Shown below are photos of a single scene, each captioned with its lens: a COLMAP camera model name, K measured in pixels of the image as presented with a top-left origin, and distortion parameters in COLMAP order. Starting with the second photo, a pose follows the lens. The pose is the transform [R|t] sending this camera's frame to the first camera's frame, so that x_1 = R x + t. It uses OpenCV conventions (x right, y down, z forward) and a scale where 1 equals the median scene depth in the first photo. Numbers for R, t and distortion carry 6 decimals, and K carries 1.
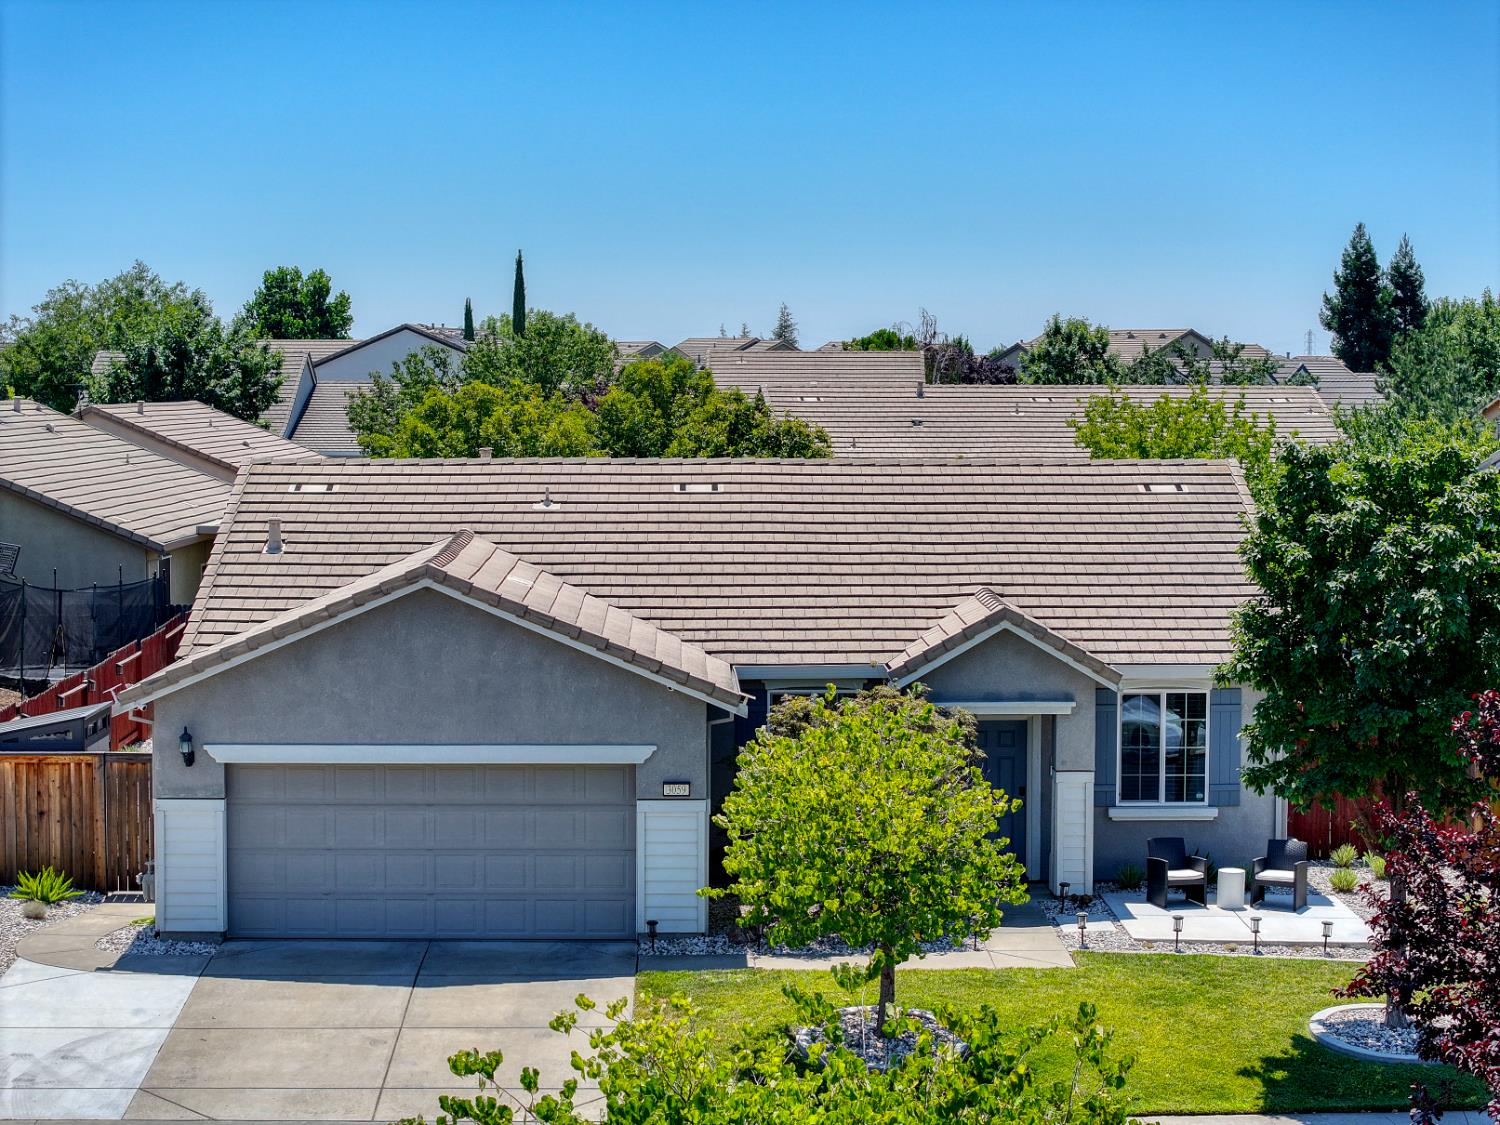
lens RADIAL K [[3060.4, 0, 750.0], [0, 3060.4, 562.5], [0, 0, 1]] dist [-0.217740, 0.076542]
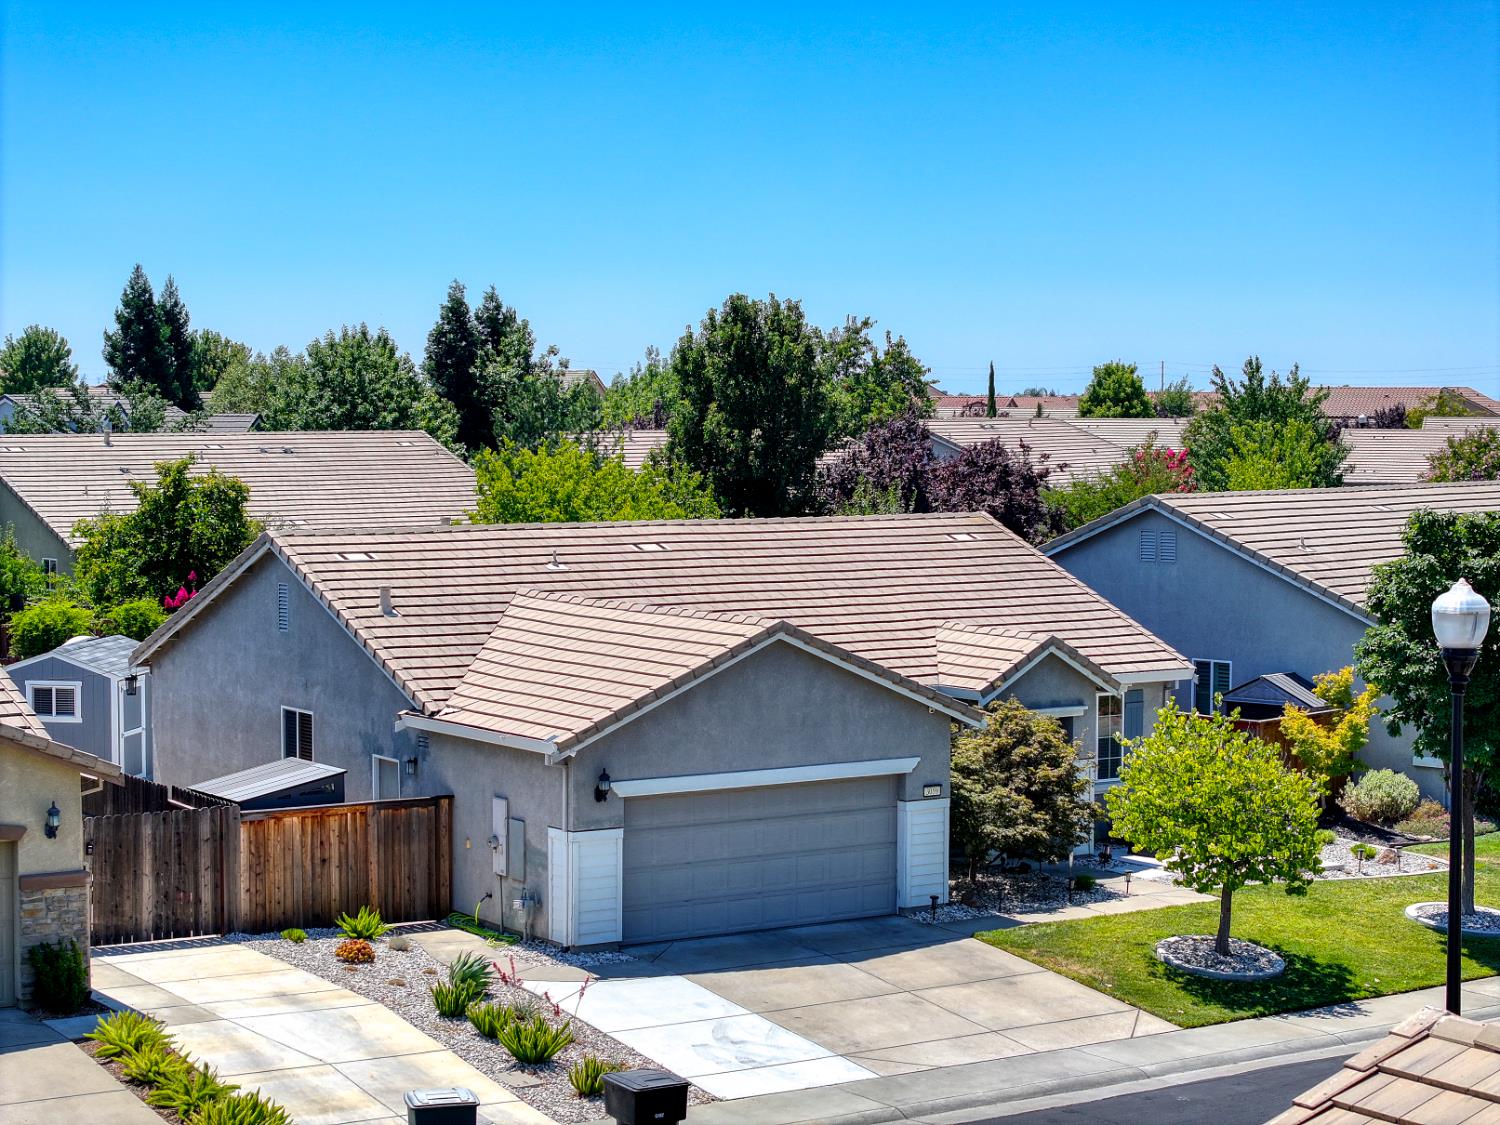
lens RADIAL K [[3060.4, 0, 750.0], [0, 3060.4, 562.5], [0, 0, 1]] dist [-0.217740, 0.076542]
pose [[0.836192, -0.029667, 0.547634, -0.767832], [0.031273, 0.999490, 0.006394, -0.030040], [-0.547545, 0.011780, 0.836693, -0.013335]]
